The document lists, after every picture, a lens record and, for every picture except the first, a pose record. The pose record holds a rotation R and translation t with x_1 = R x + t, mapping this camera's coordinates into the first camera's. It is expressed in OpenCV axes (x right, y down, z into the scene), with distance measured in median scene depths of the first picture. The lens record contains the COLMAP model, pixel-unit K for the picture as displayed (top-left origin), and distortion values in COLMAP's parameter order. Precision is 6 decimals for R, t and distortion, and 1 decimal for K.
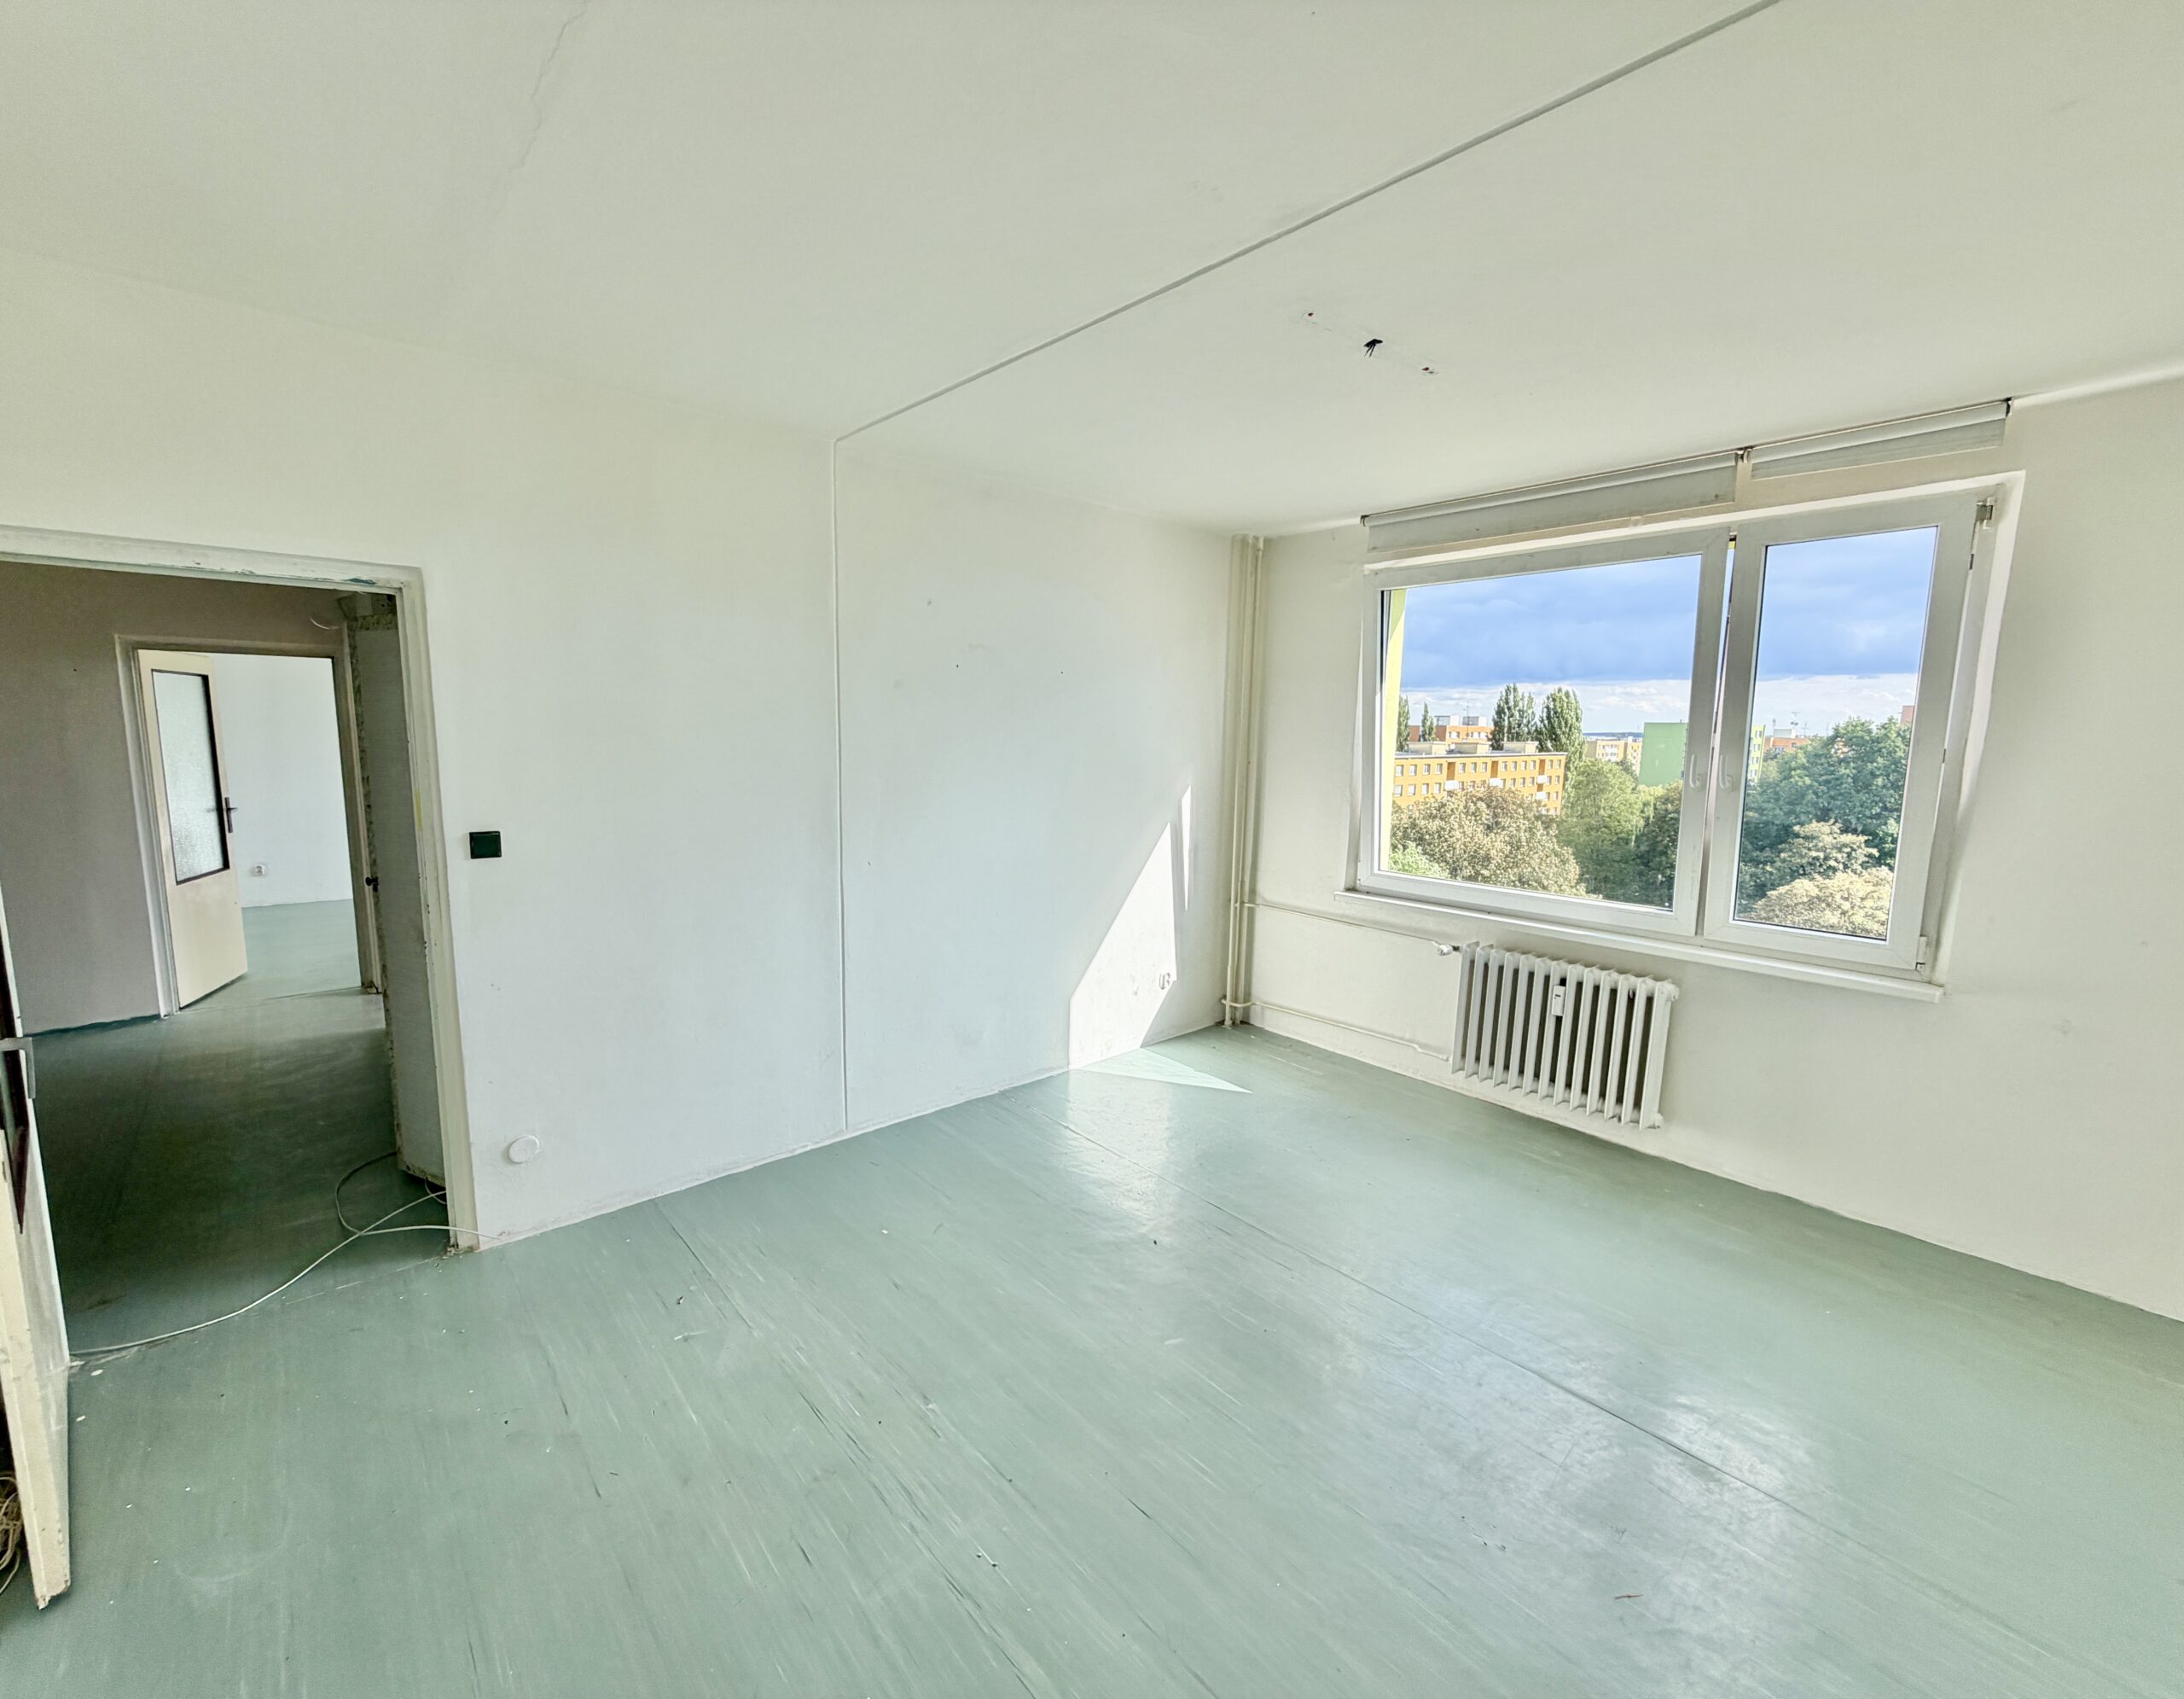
lens RADIAL K [[876.8, 0, 1072.8], [0, 876.8, 847.3], [0, 0, 1]] dist [0.000288, -0.000414]
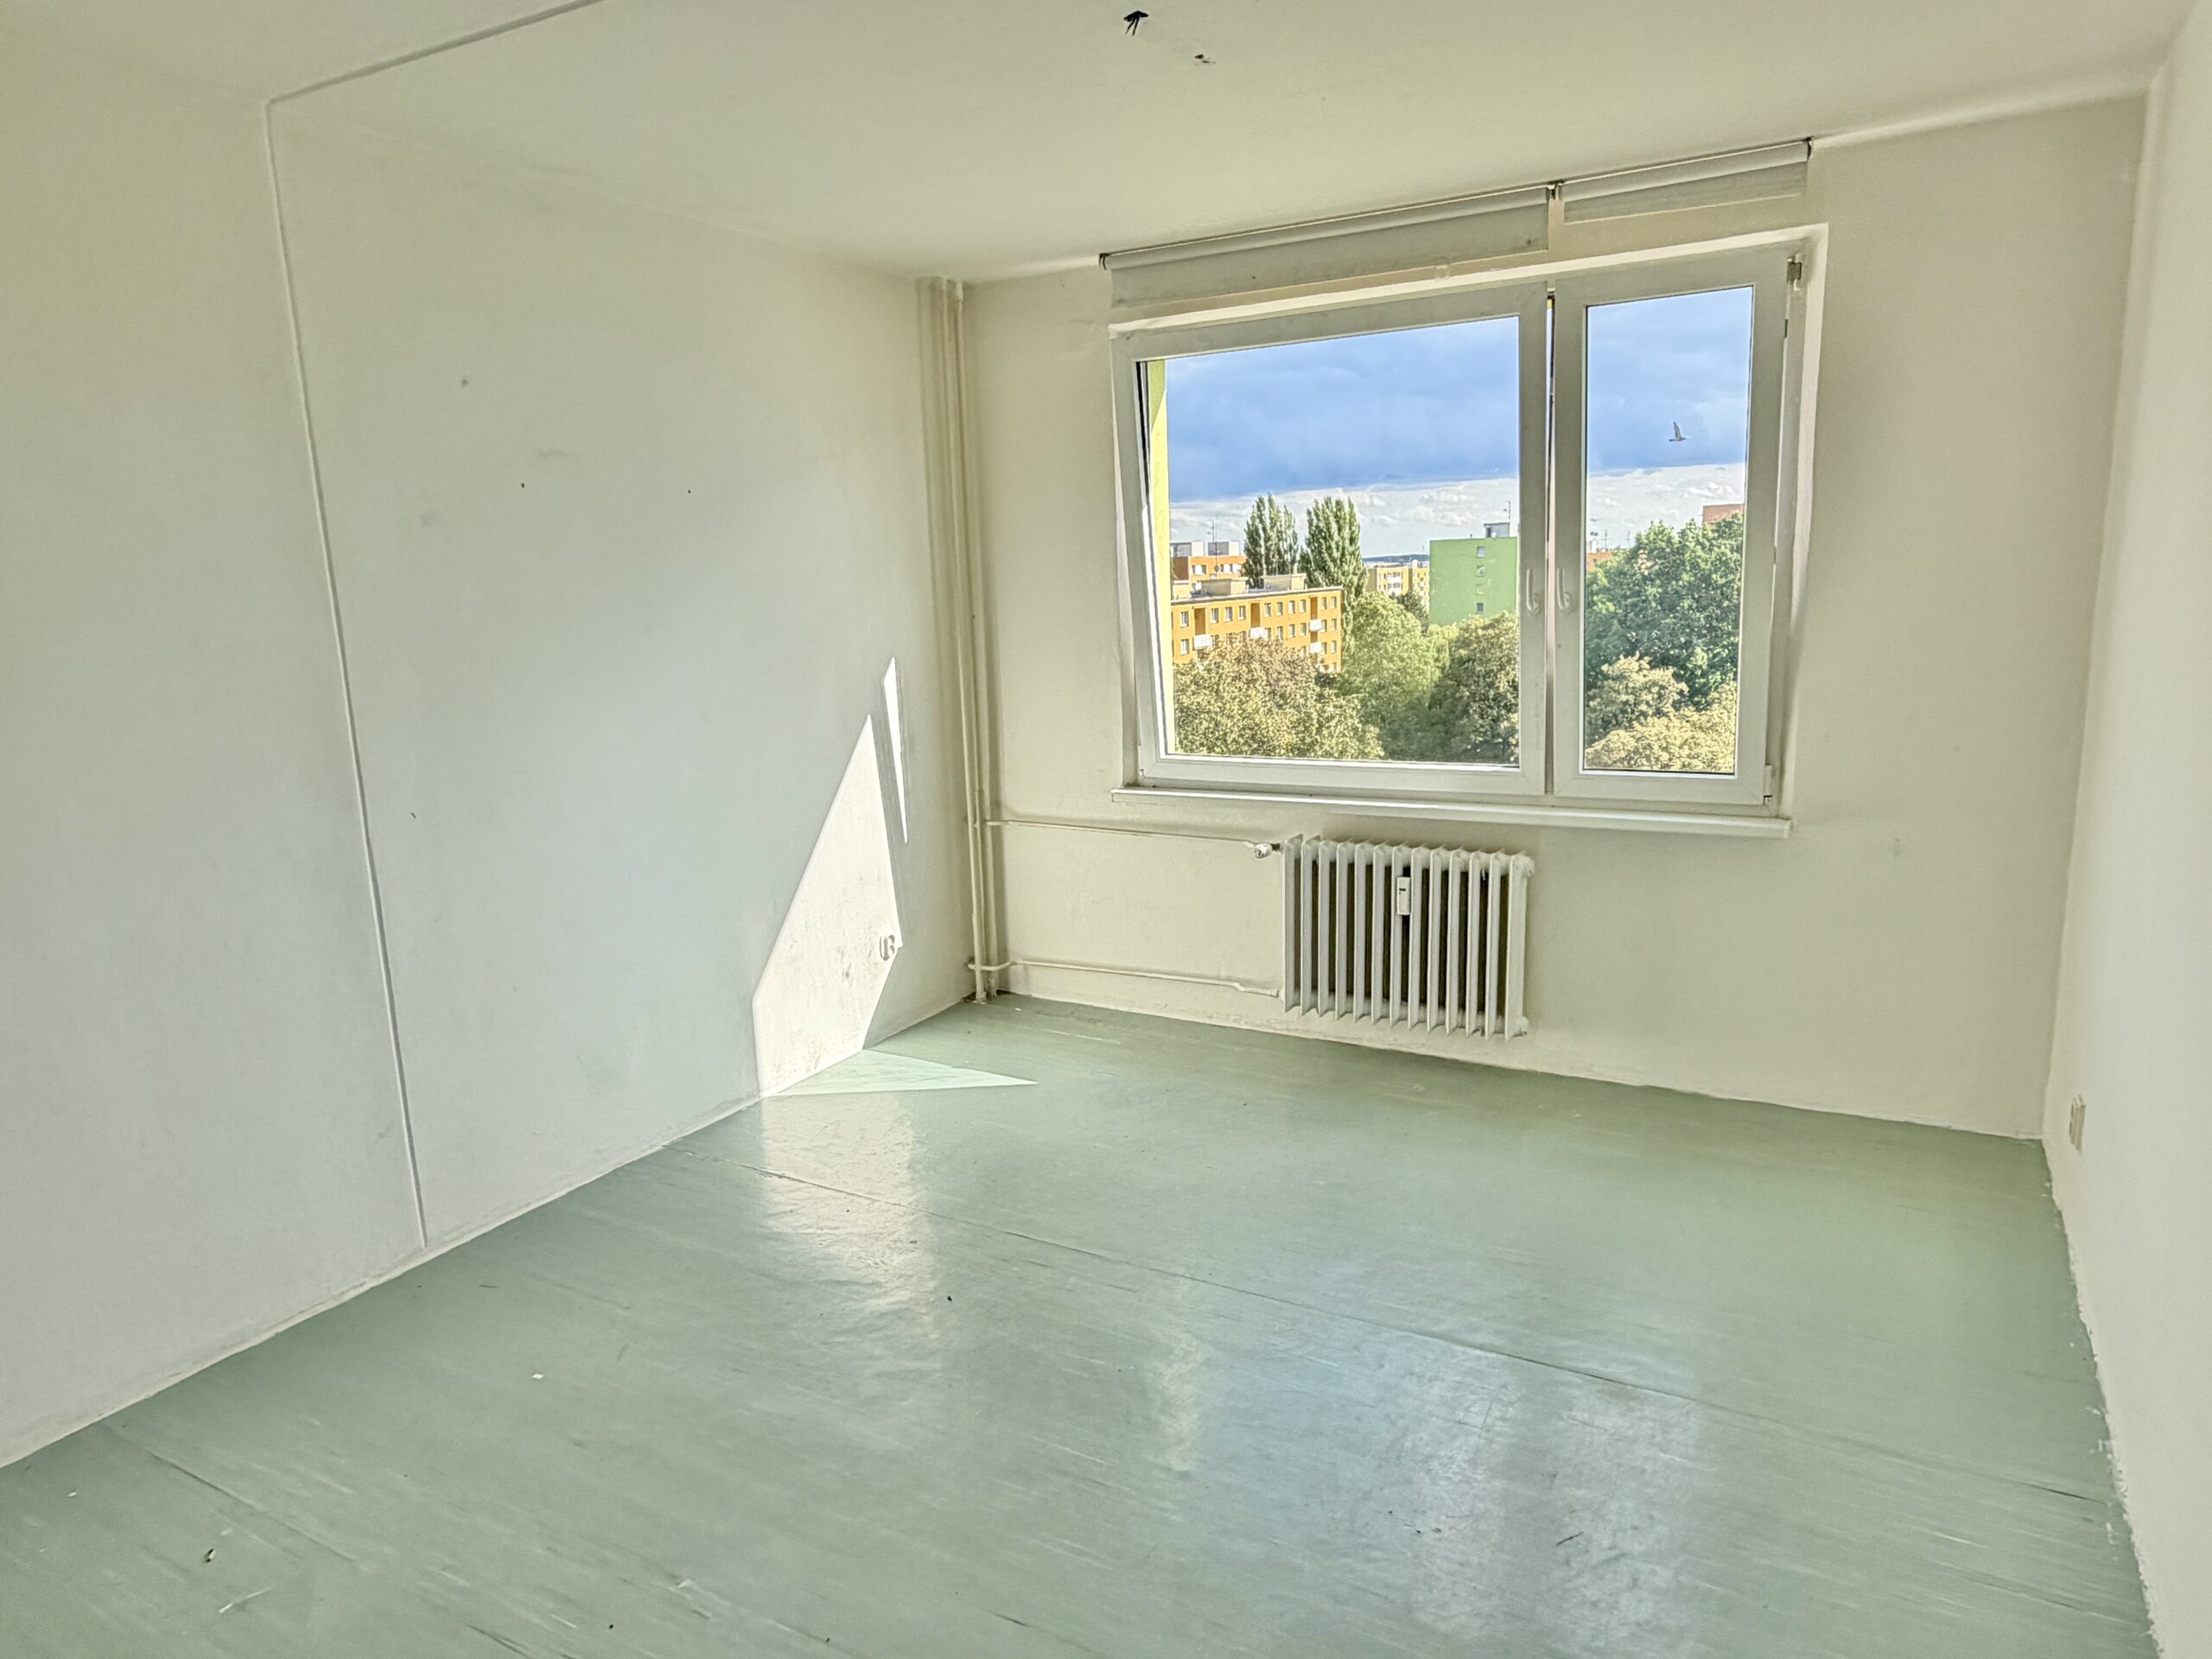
lens RADIAL K [[1357.9, 0, 1099.6], [0, 1357.9, 835.9], [0, 0, 1]] dist [-0.001255, 0.002678]
pose [[0.939517, -0.112909, 0.323356, -0.088188], [0.095995, 0.993067, 0.067840, 0.014228], [-0.328774, -0.032696, 0.943843, -0.052006]]
